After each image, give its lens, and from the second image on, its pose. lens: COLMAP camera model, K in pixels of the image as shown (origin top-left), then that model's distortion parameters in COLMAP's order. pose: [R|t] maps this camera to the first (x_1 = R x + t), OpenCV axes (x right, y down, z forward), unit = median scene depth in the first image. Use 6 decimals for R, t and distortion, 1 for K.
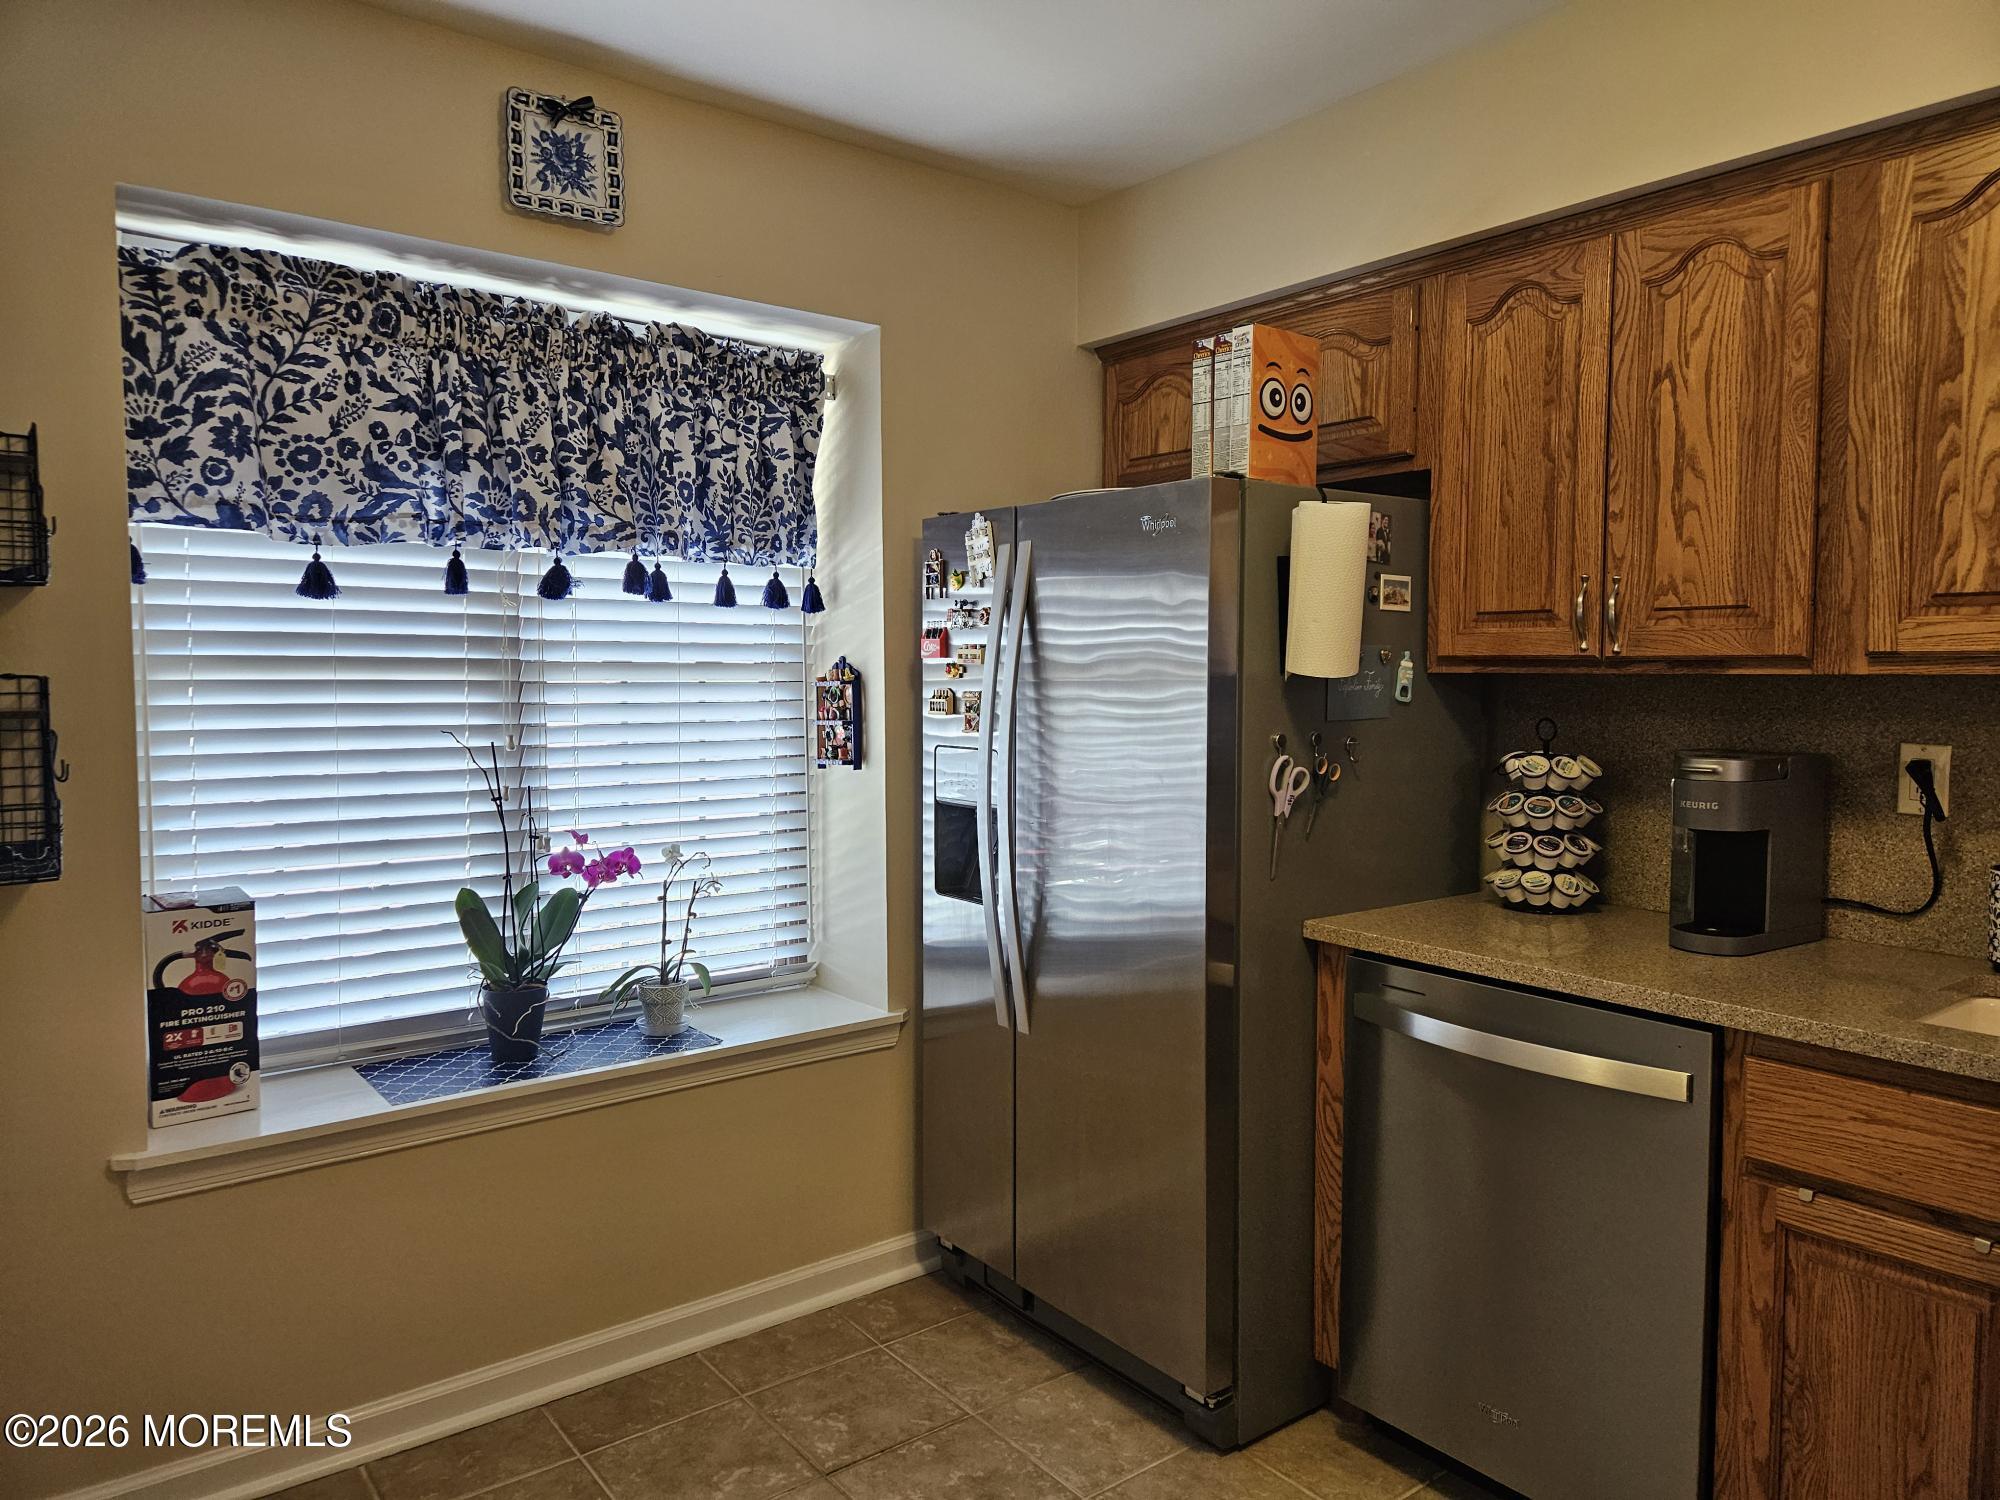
lens RADIAL K [[1342.6, 0, 1002.5], [0, 1342.6, 749.7], [0, 0, 1]] dist [-0.003656, -0.013129]
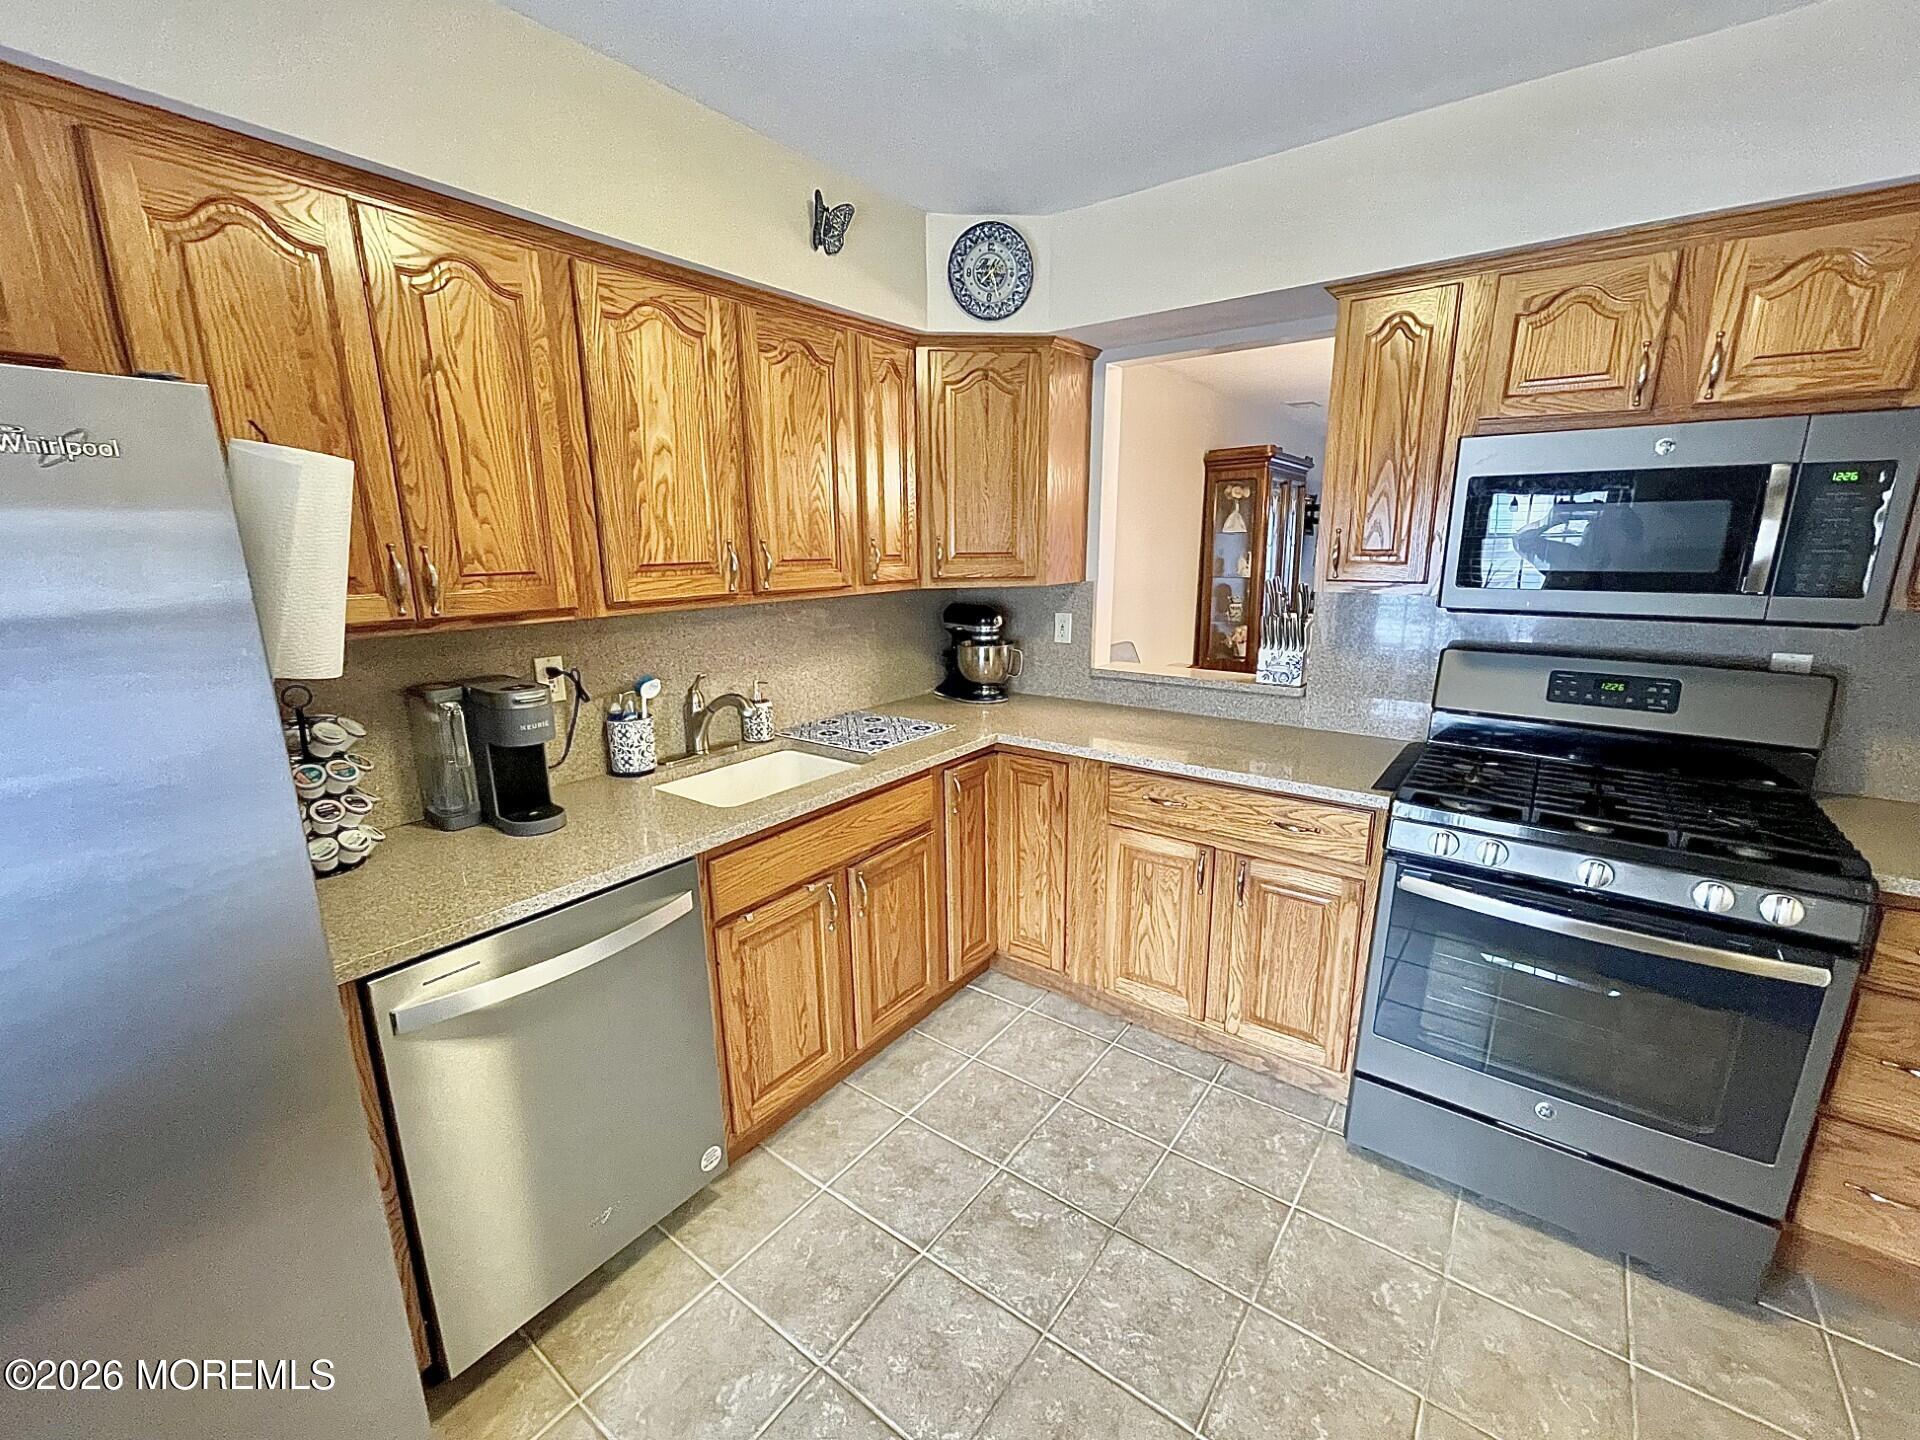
lens RADIAL K [[784.7, 0, 961.5], [0, 784.7, 722.9], [0, 0, 1]] dist [-0.002426, -0.000108]
pose [[-0.278501, -0.216349, 0.935751, -0.321733], [0.065231, 0.967788, 0.243170, -0.122530], [-0.958218, 0.128763, -0.255417, 0.798111]]
